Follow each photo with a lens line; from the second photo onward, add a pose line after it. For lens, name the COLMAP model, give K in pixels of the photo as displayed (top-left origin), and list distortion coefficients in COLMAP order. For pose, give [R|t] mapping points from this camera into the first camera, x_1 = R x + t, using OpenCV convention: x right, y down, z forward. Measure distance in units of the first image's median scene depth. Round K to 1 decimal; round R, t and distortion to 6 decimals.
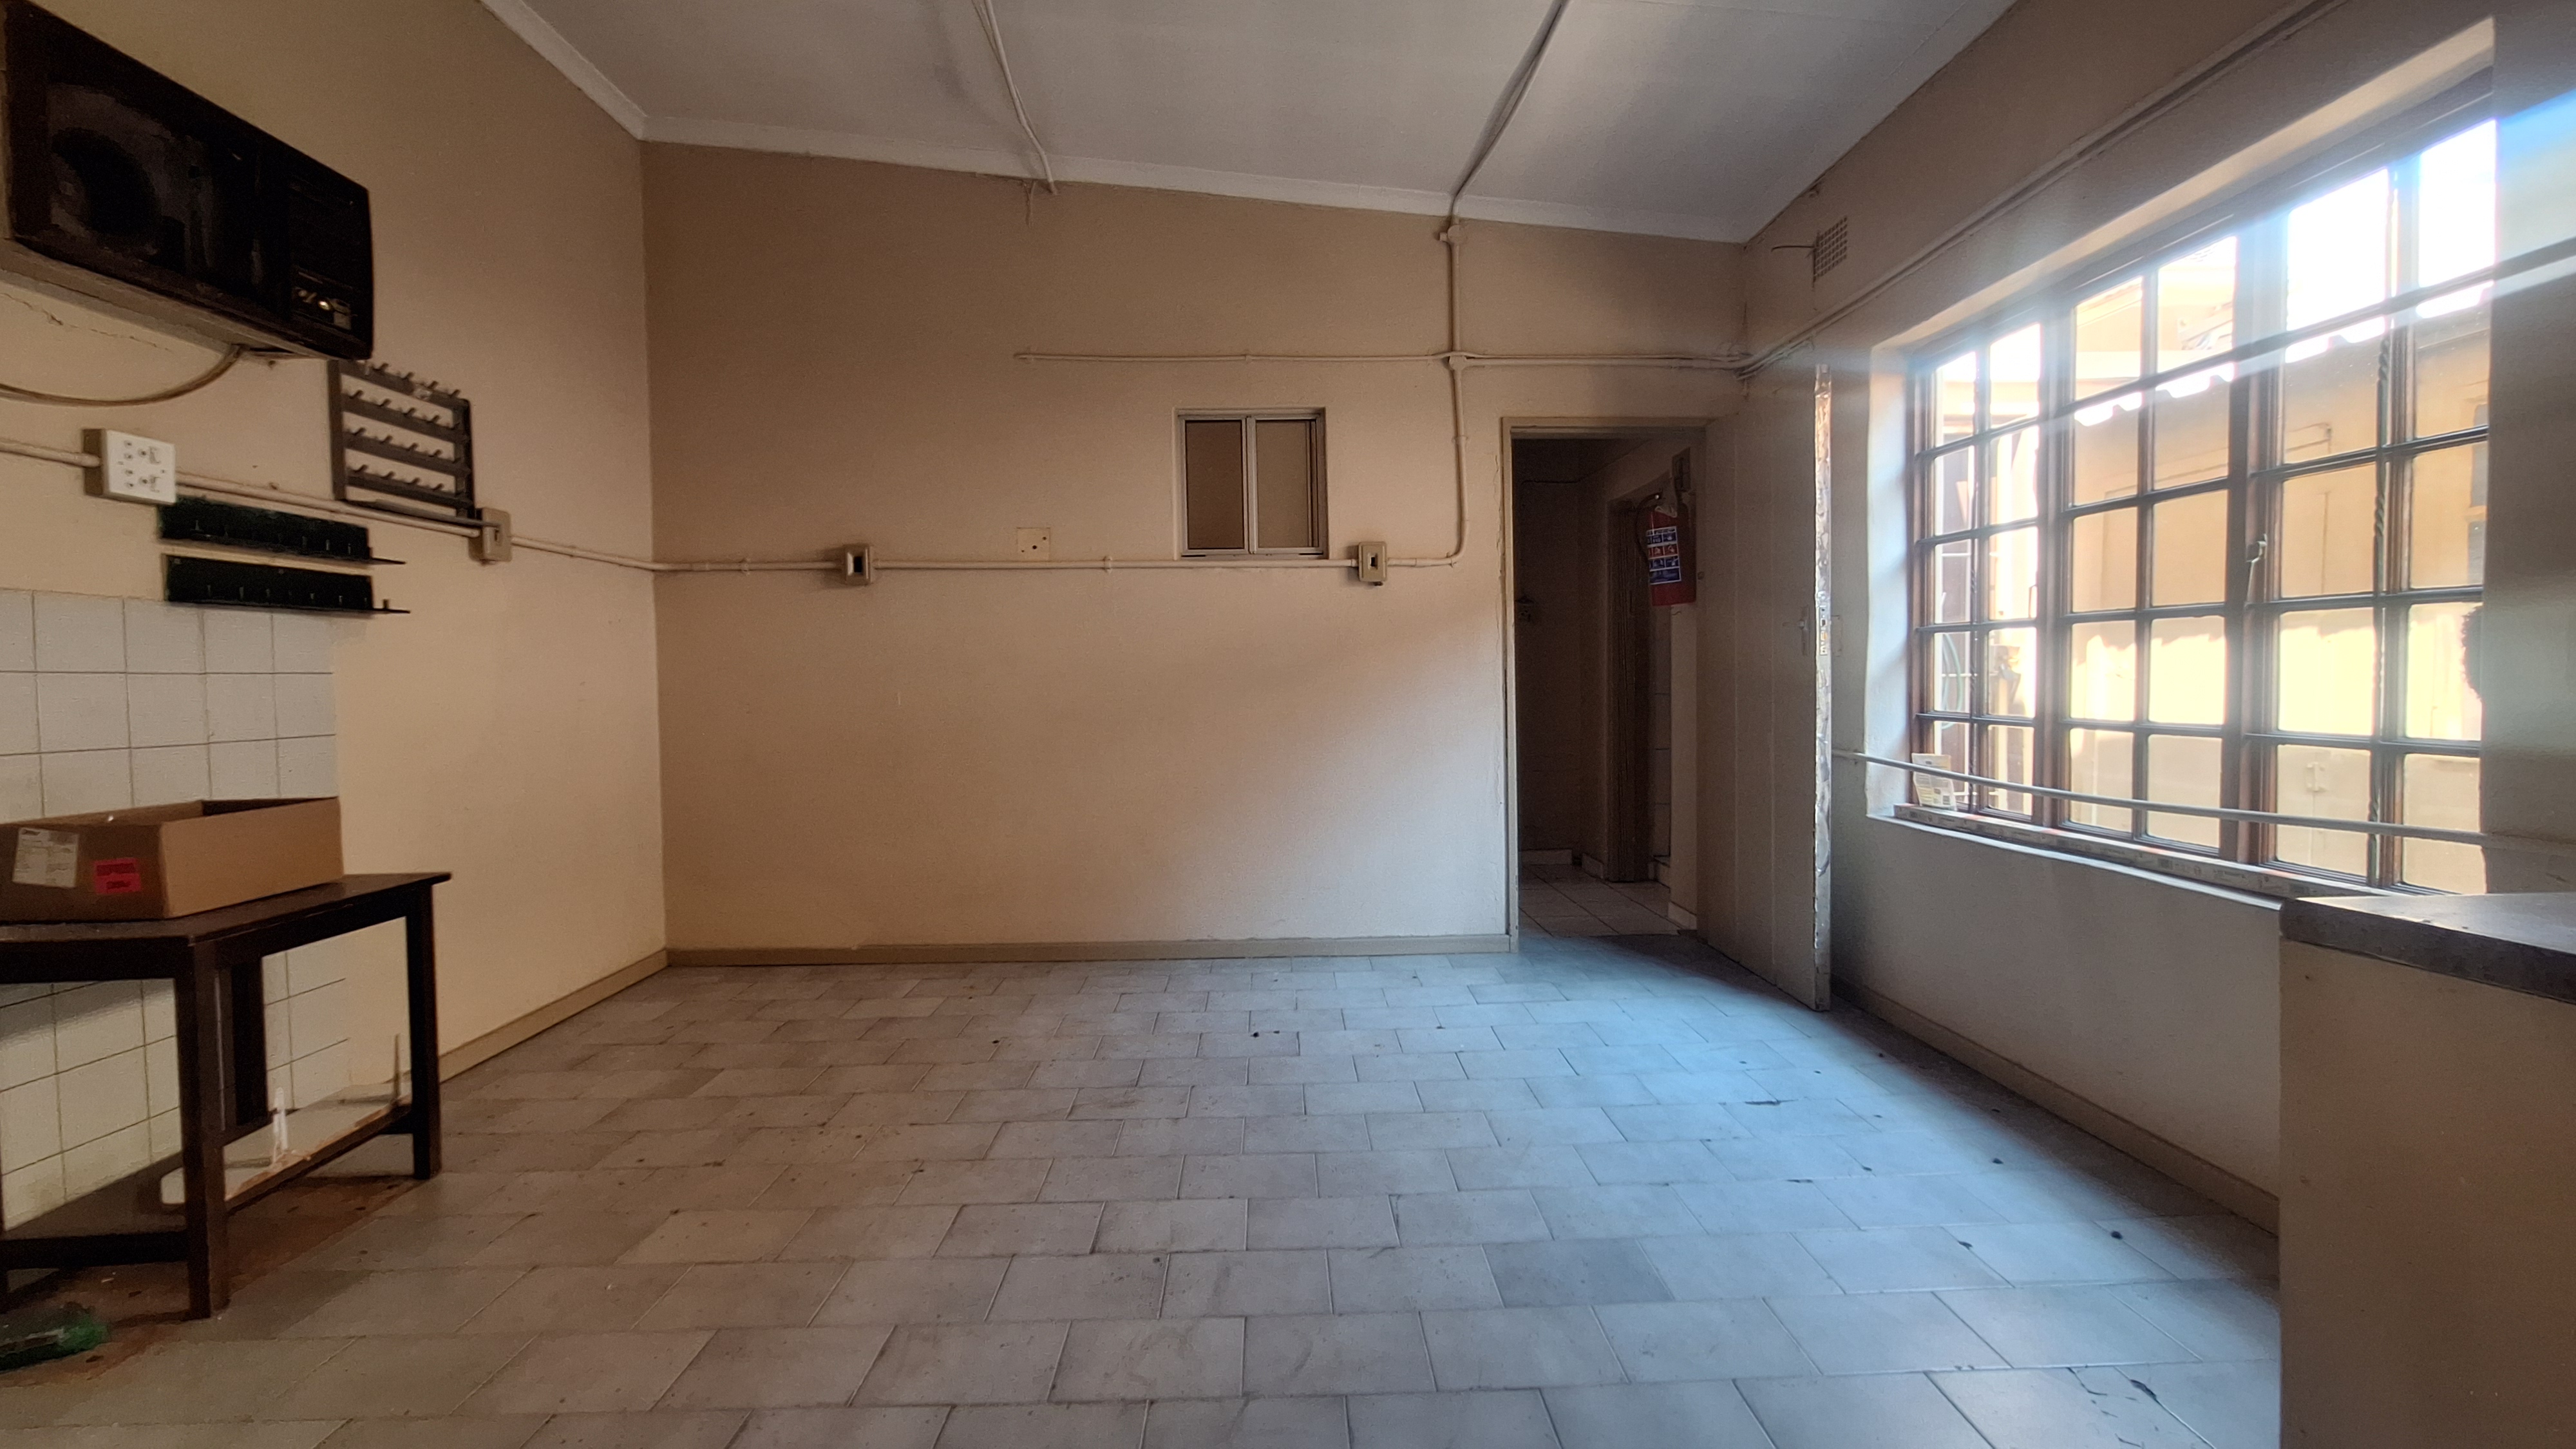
lens RADIAL K [[1017.6, 0, 1292.0], [0, 1017.6, 711.5], [0, 0, 1]] dist [-0.005301, 0.000682]
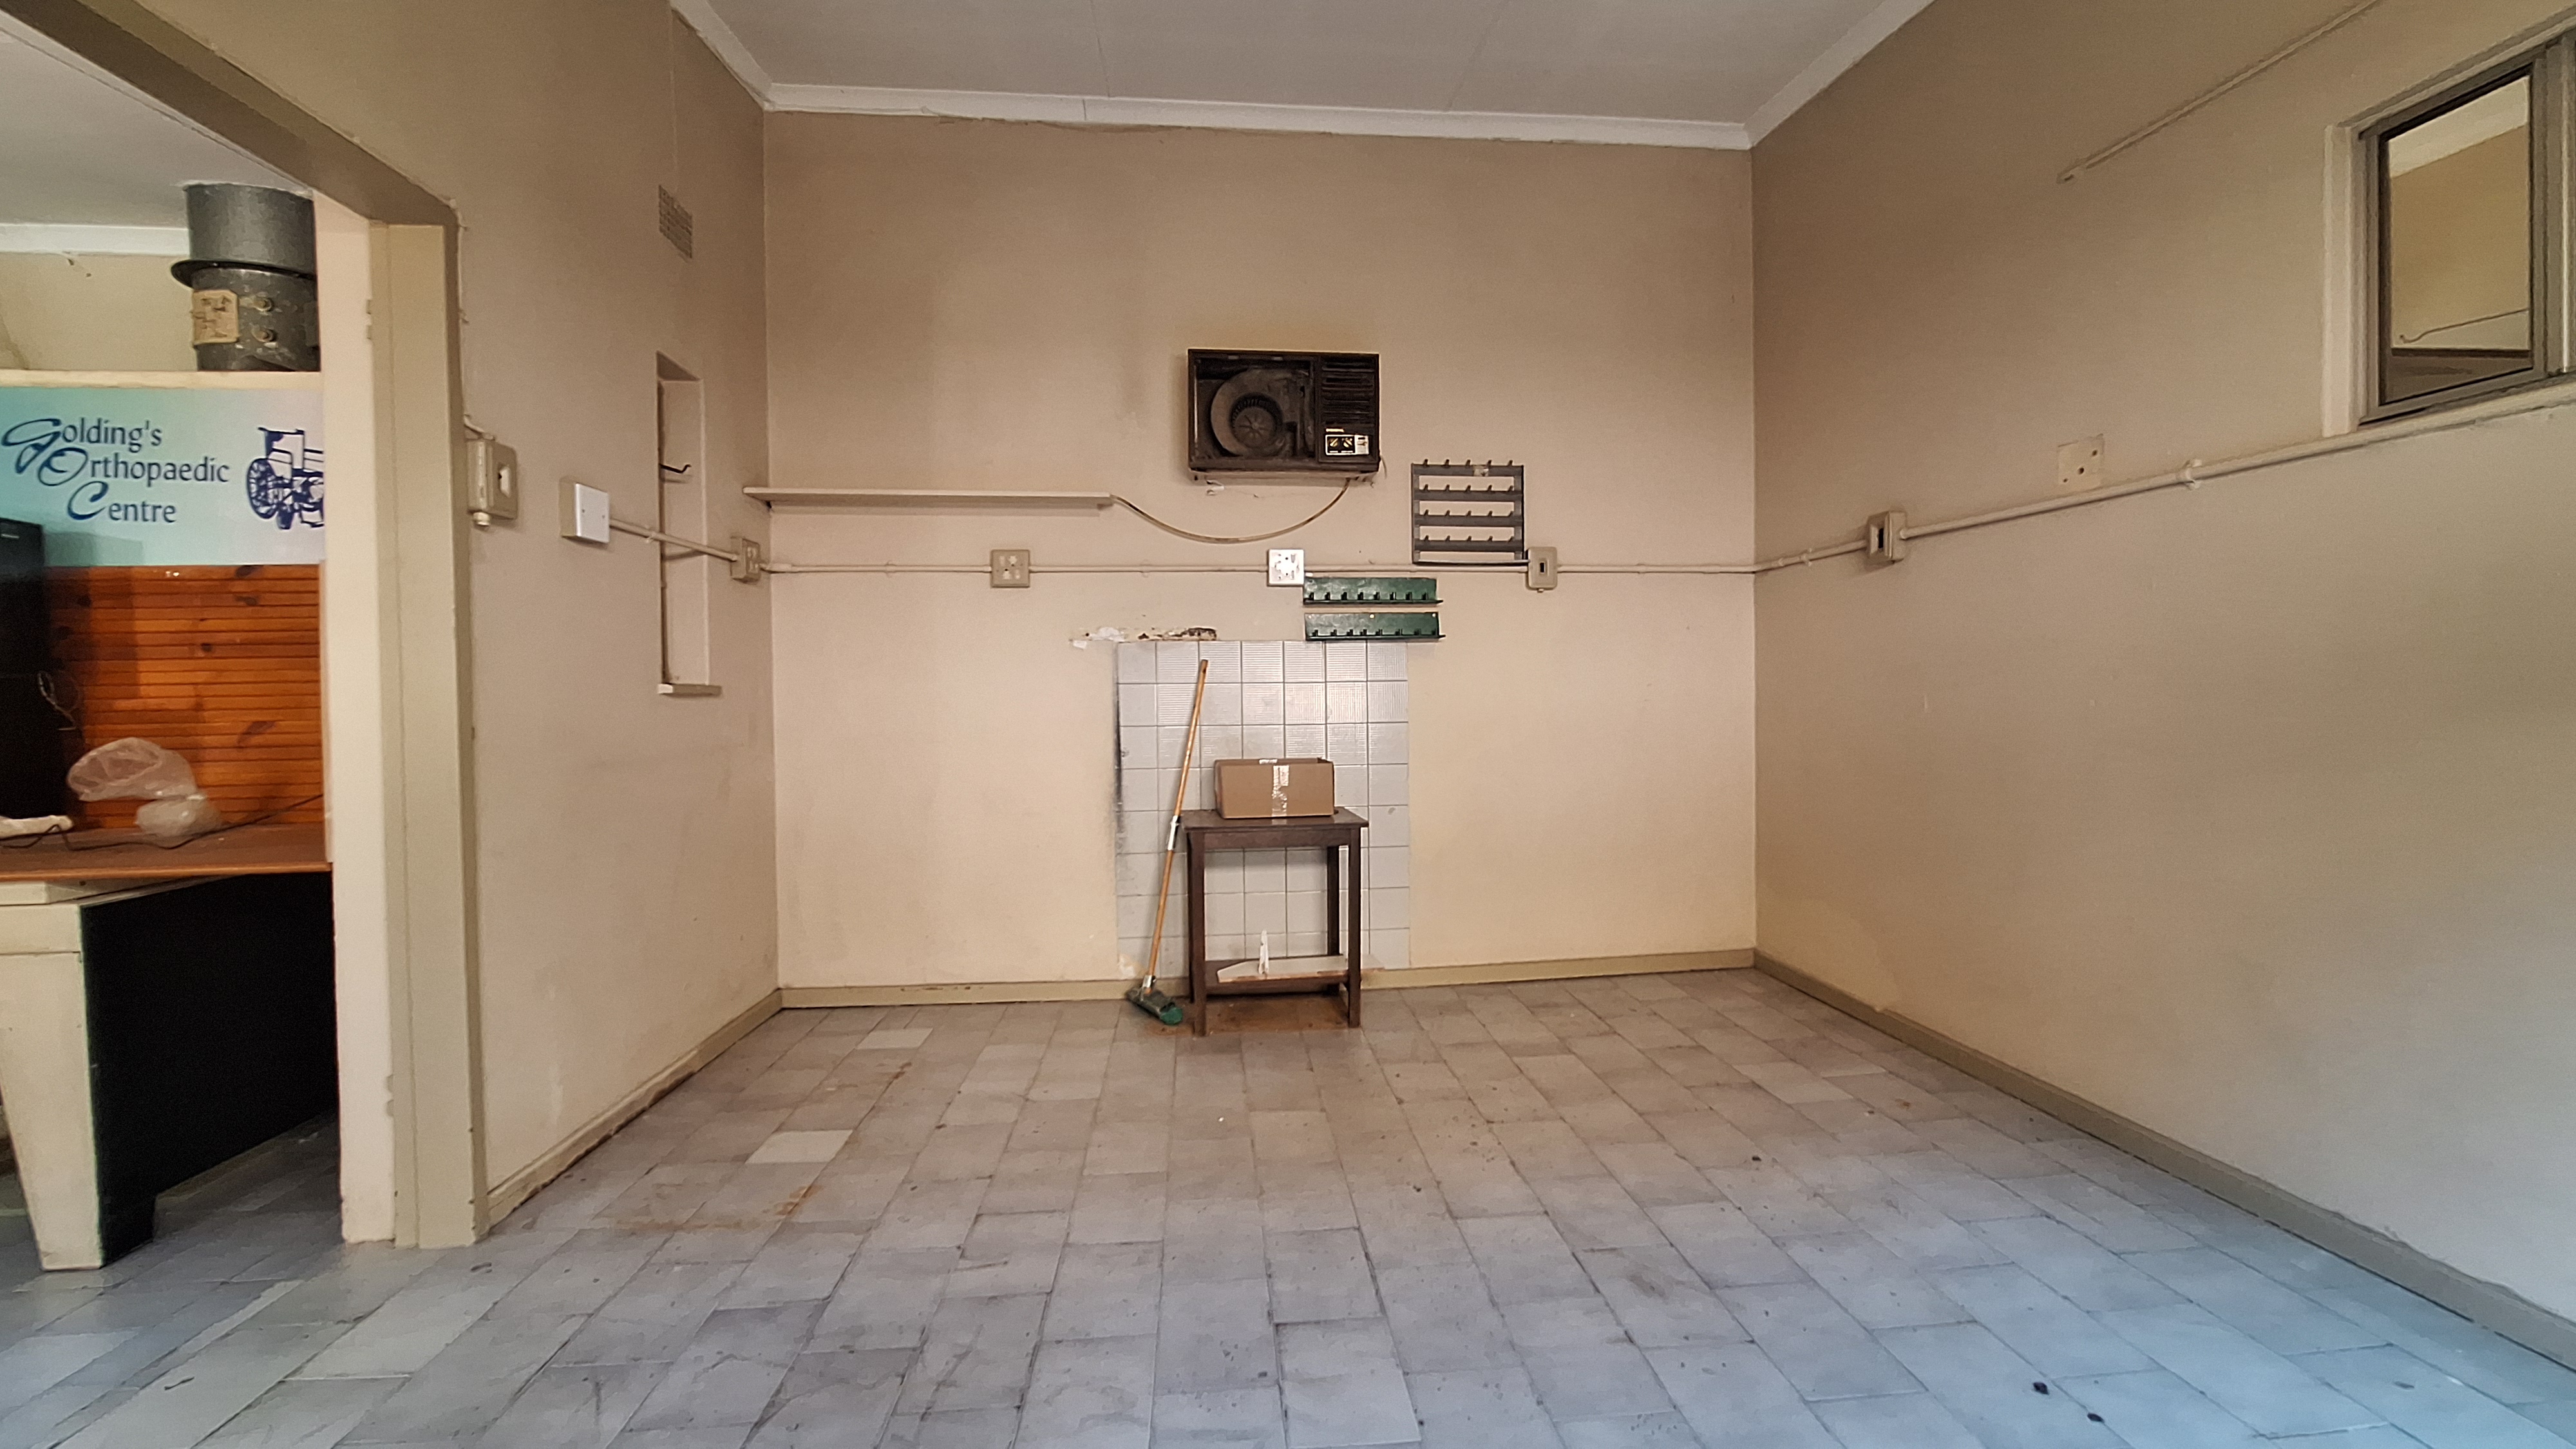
lens RADIAL K [[1017.6, 0, 1297.1], [0, 1017.6, 717.1], [0, 0, 1]] dist [-0.005301, 0.000682]
pose [[0.068804, 0.033835, -0.997056, 0.509623], [-0.021066, 0.999251, 0.032456, -0.027827], [0.997408, 0.018771, 0.069465, 0.699872]]
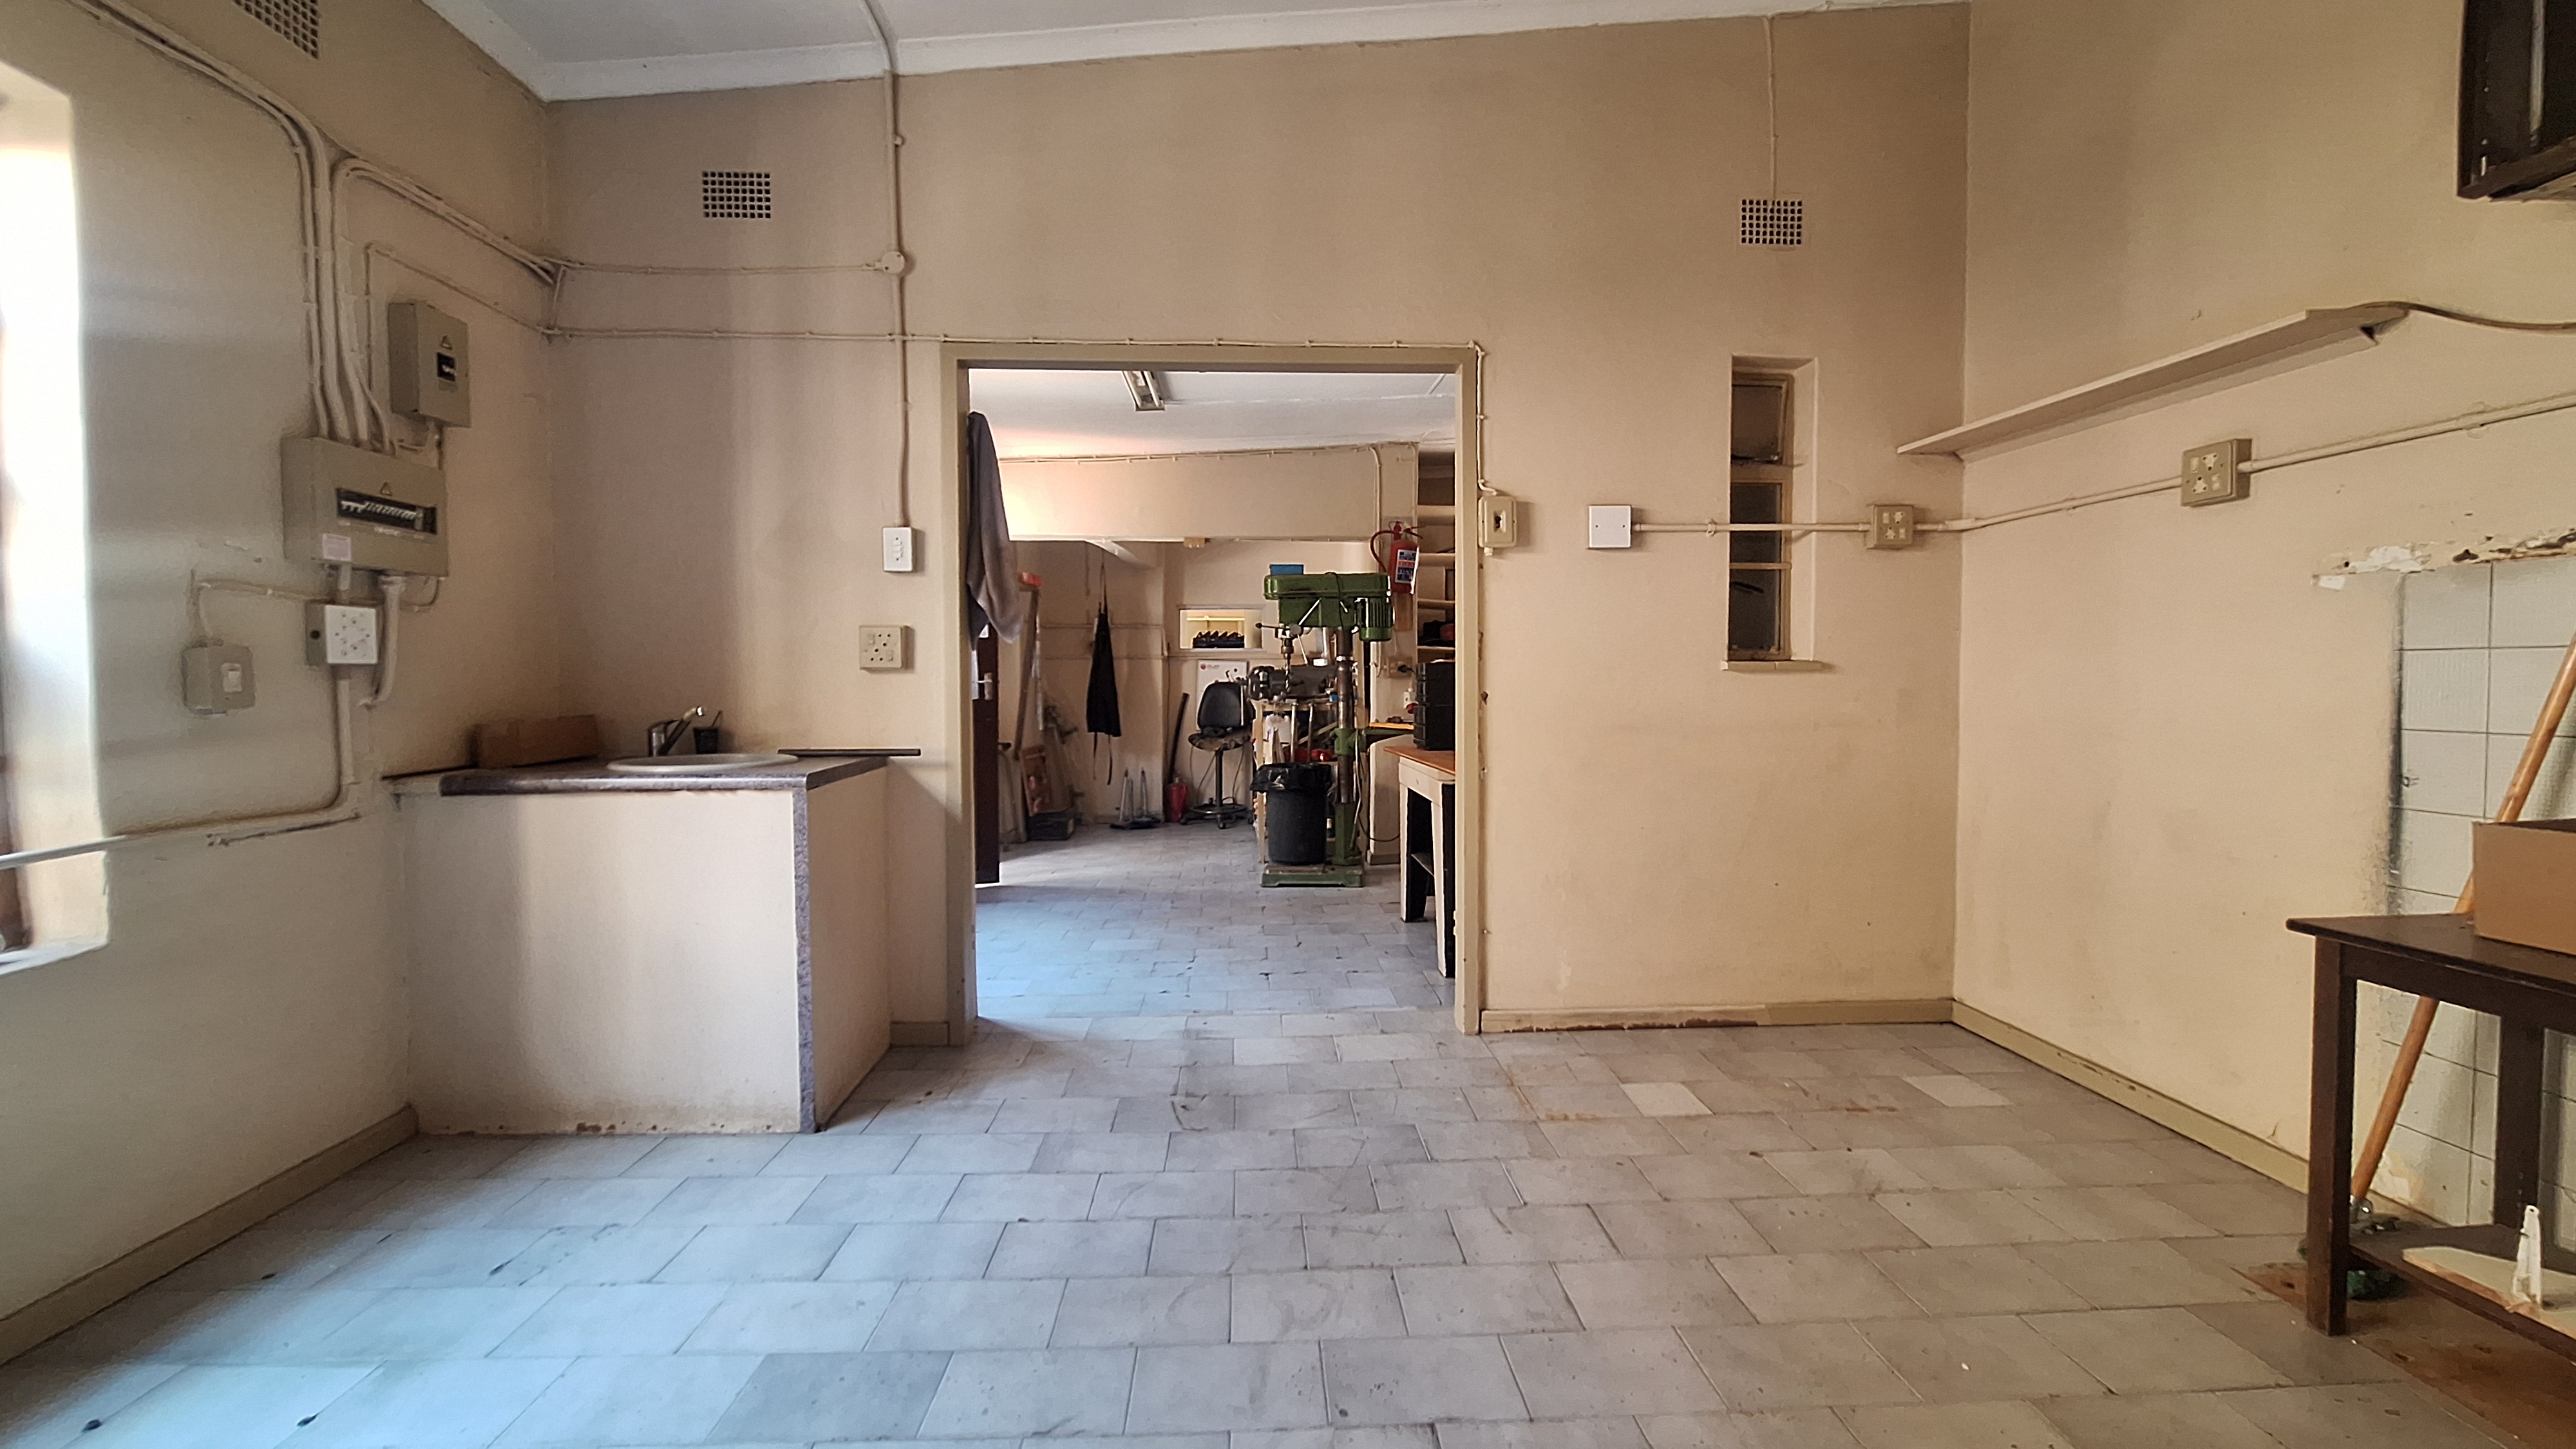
lens RADIAL K [[1017.6, 0, 1281.6], [0, 1017.6, 718.7], [0, 0, 1]] dist [-0.005301, 0.000682]
pose [[-0.999713, 0.018767, -0.014918, -0.060622], [0.017661, 0.997313, 0.071101, -0.040155], [0.016212, 0.070817, -0.997358, 1.275795]]
